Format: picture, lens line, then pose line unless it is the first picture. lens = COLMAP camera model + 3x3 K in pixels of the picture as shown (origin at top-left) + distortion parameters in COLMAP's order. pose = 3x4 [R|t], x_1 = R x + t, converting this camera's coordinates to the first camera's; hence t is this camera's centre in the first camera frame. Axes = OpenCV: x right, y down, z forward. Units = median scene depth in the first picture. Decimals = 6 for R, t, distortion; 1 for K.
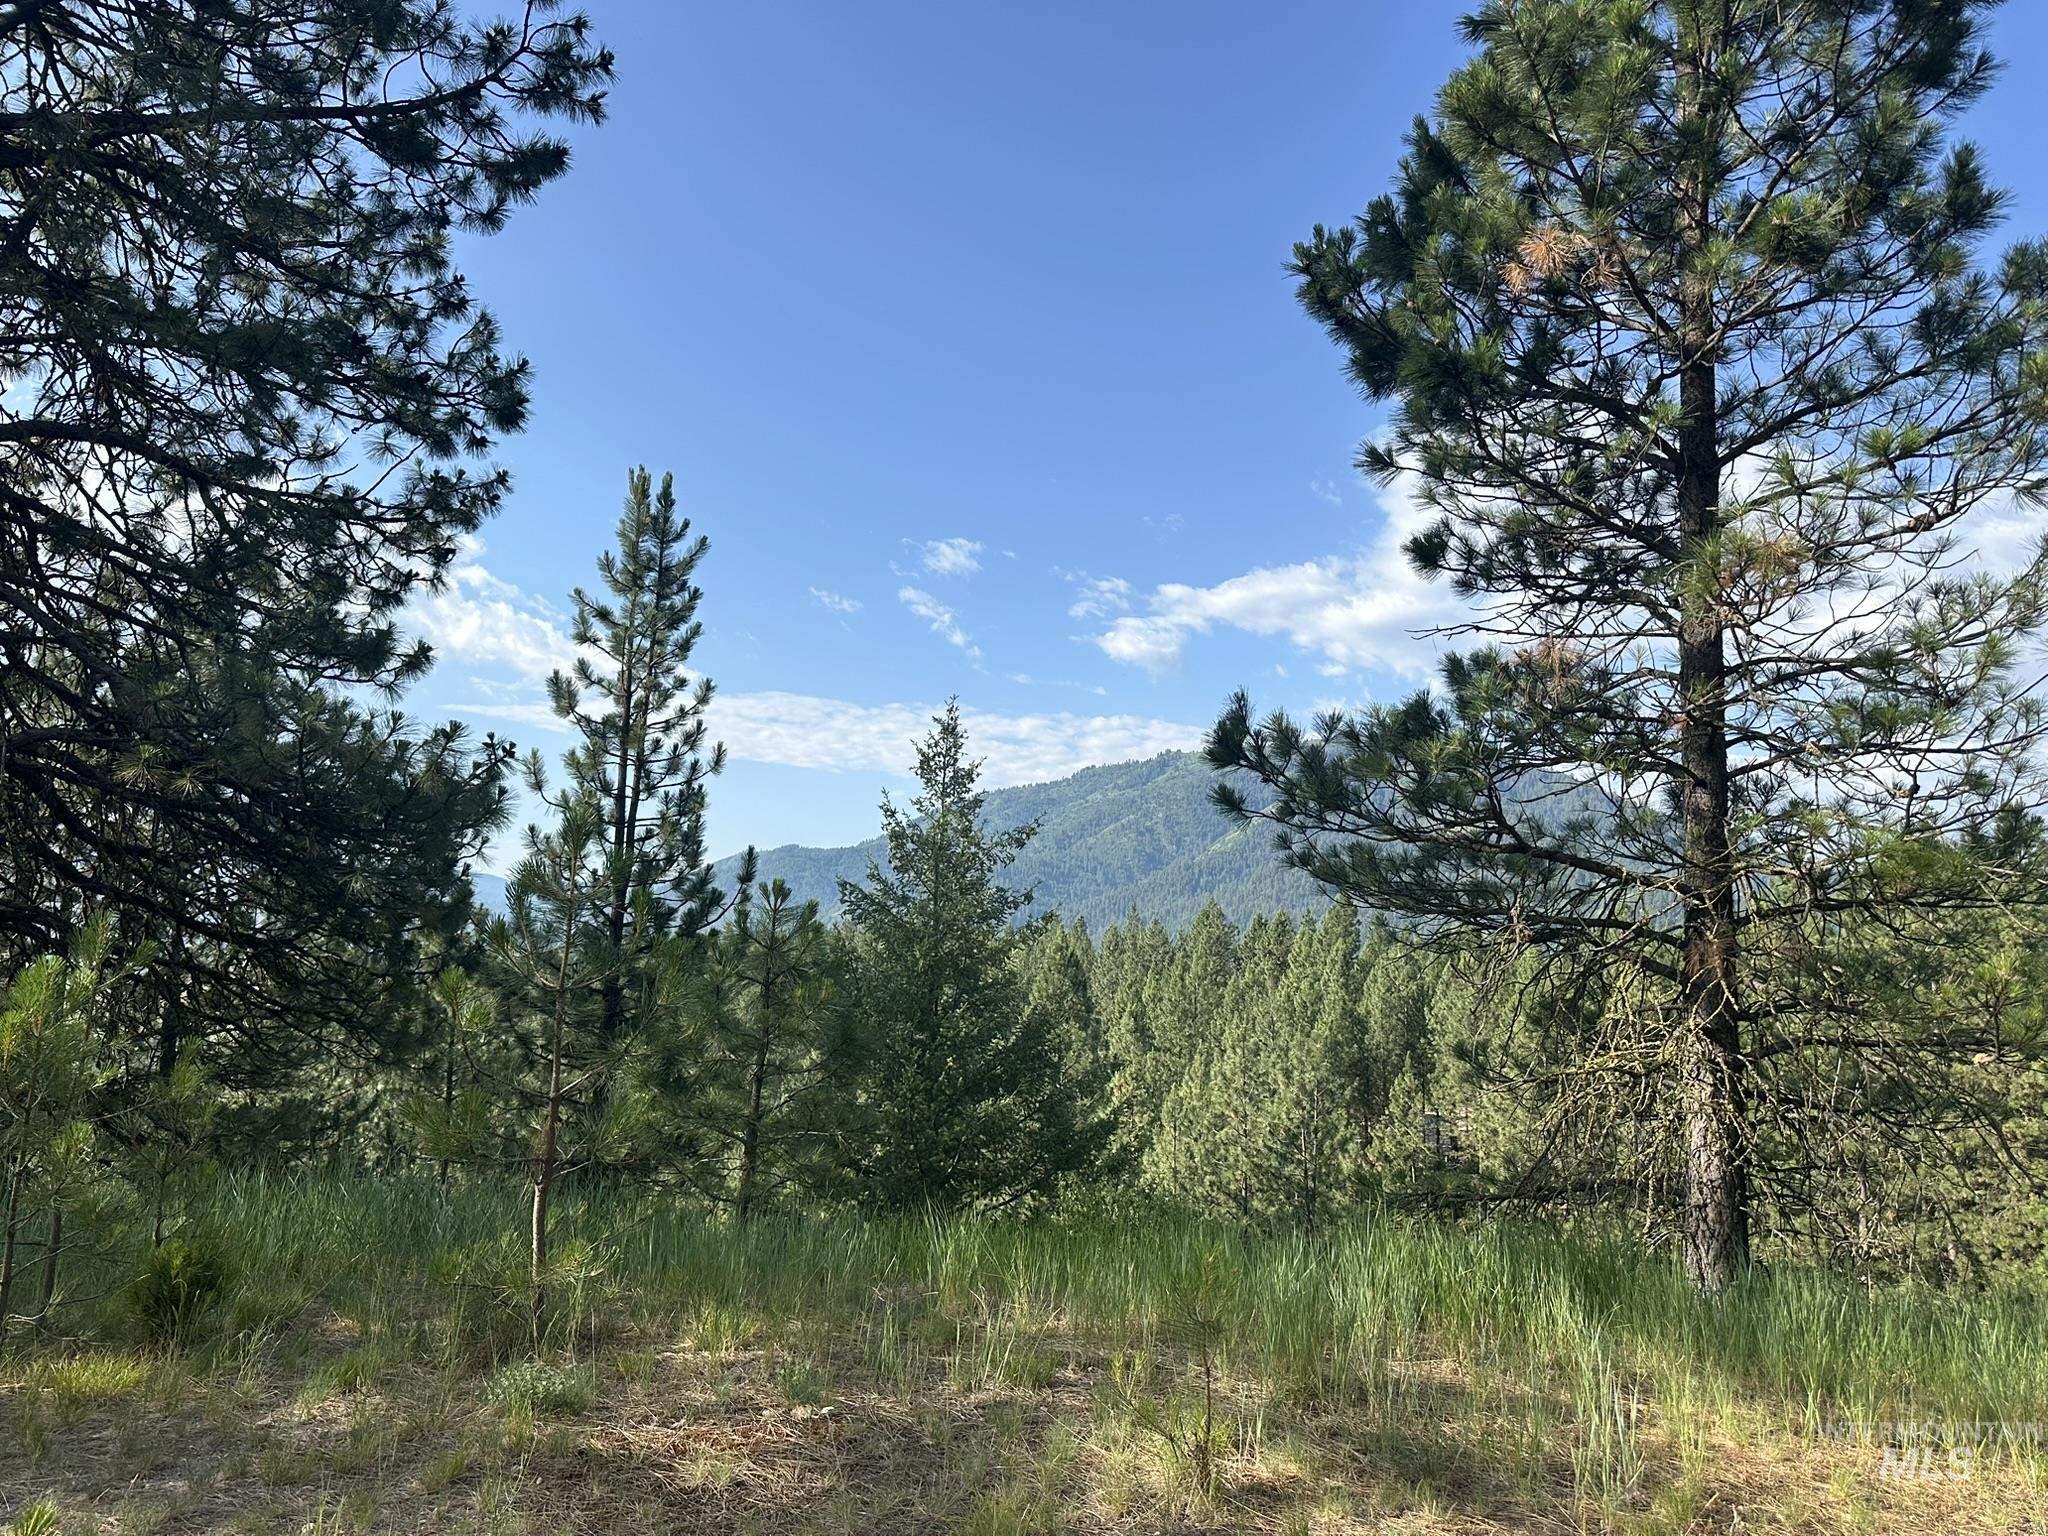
lens RADIAL K [[1461.2, 0, 1047.9], [0, 1461.2, 774.9], [0, 0, 1]] dist [0.197212, -0.394373]
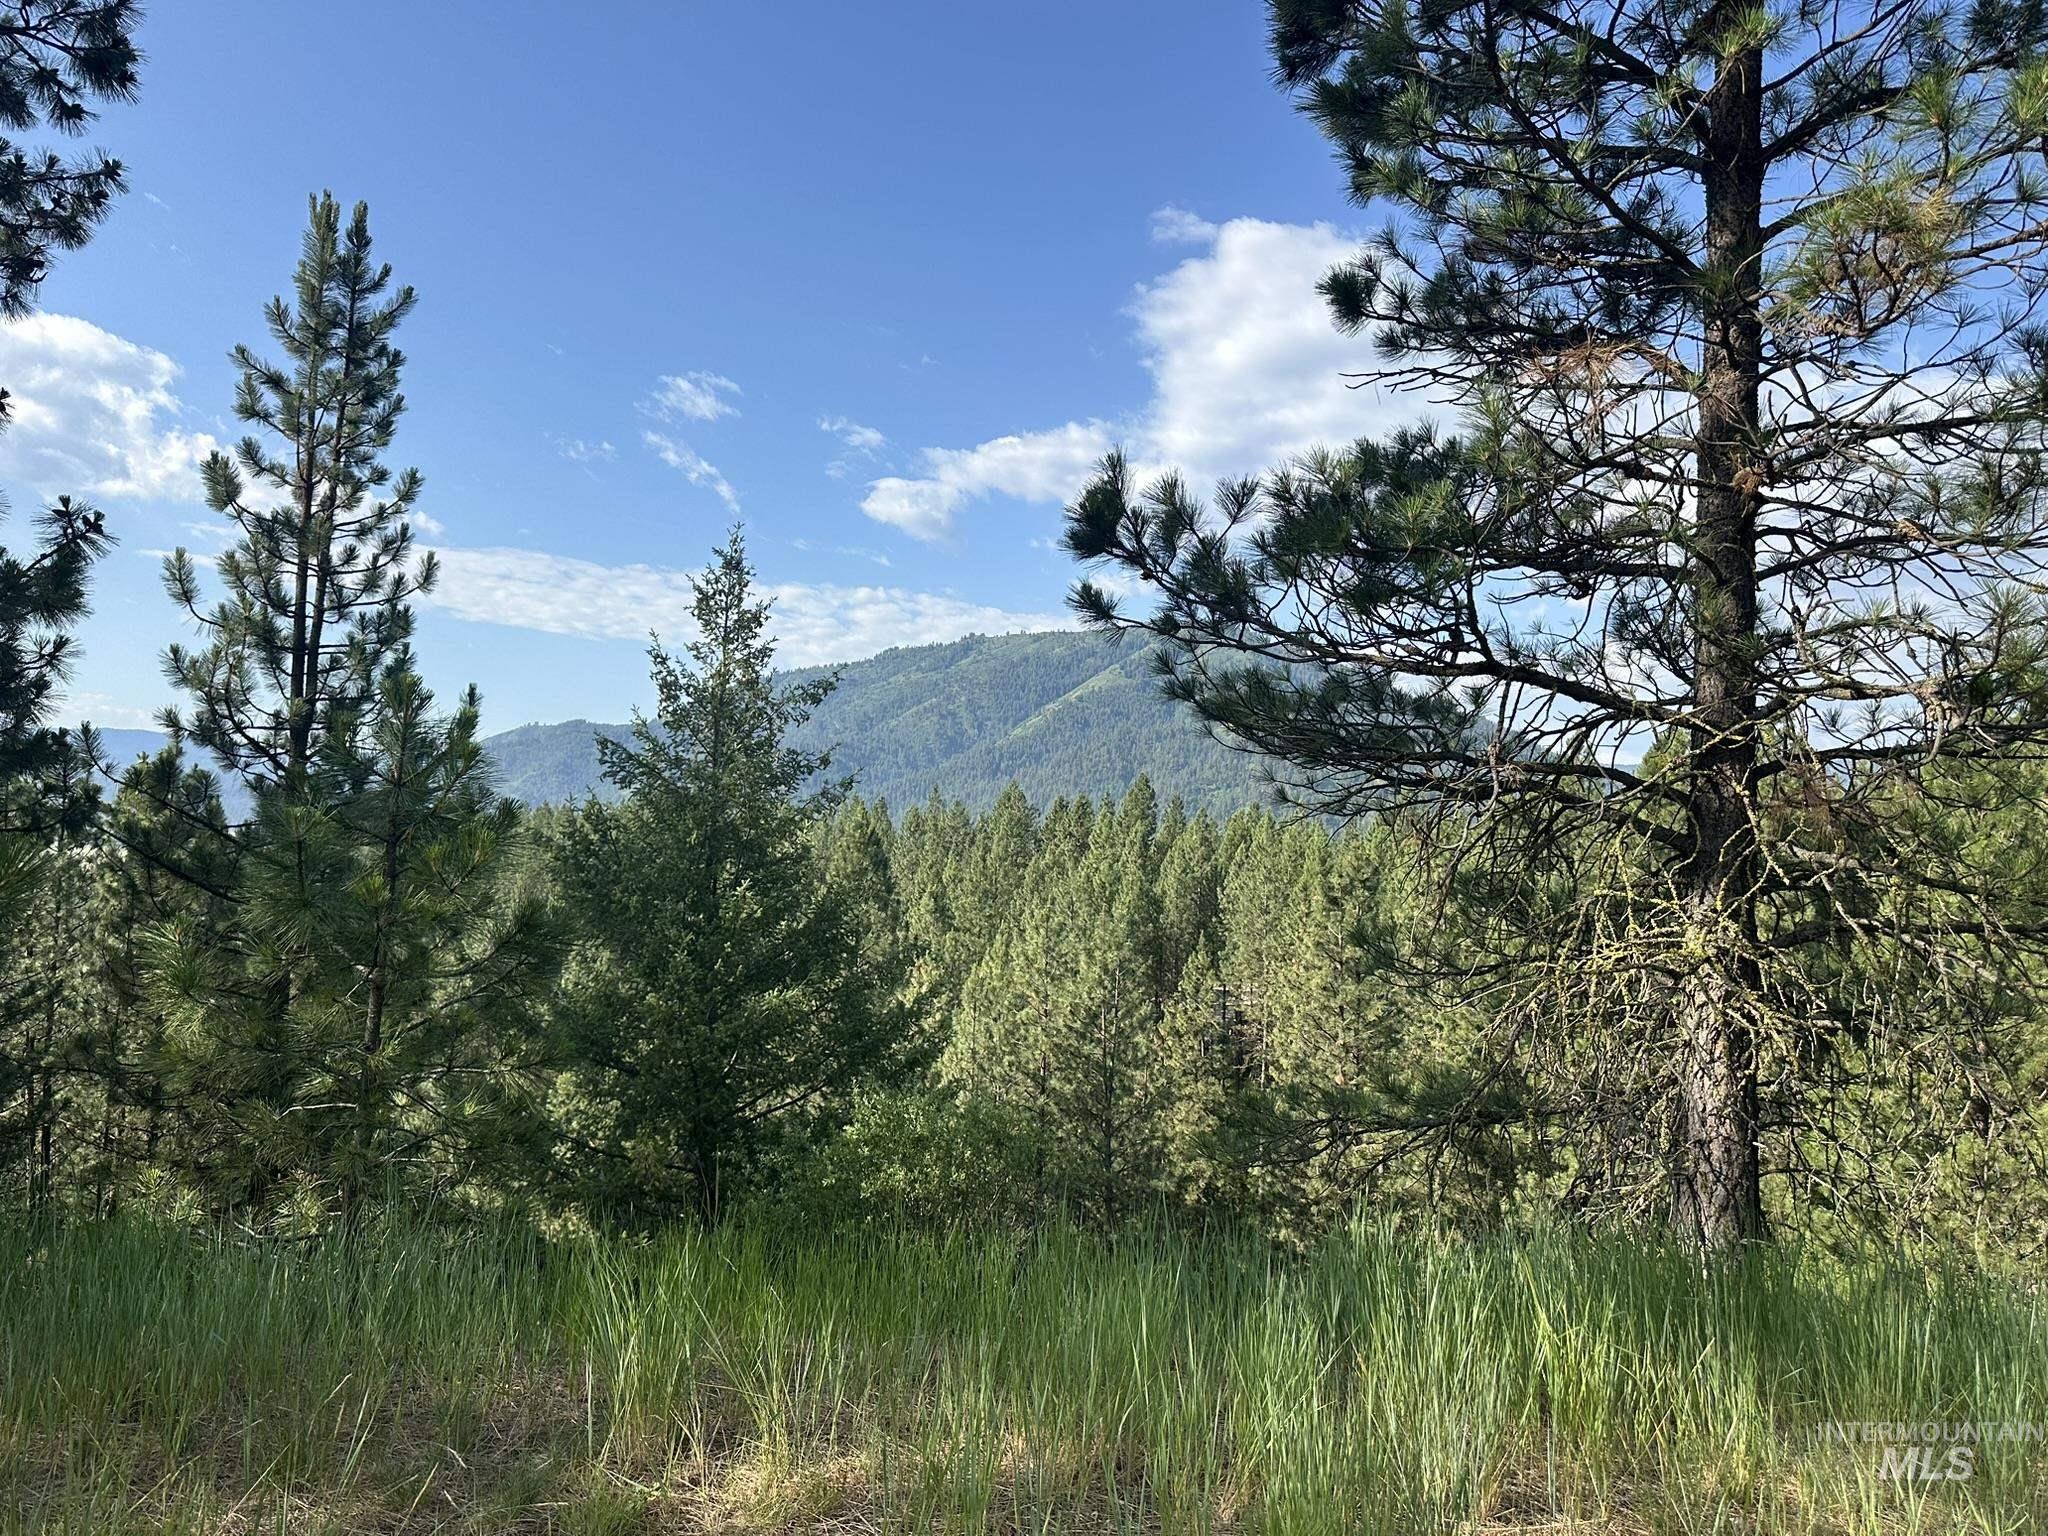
lens RADIAL K [[1431.3, 0, 1030.1], [0, 1431.3, 766.8], [0, 0, 1]] dist [0.073162, -0.074809]
pose [[0.991949, 0.015782, 0.125650, 0.001095], [-0.024790, 0.997207, 0.070451, 0.024276], [-0.124187, -0.072999, 0.989570, 0.143329]]
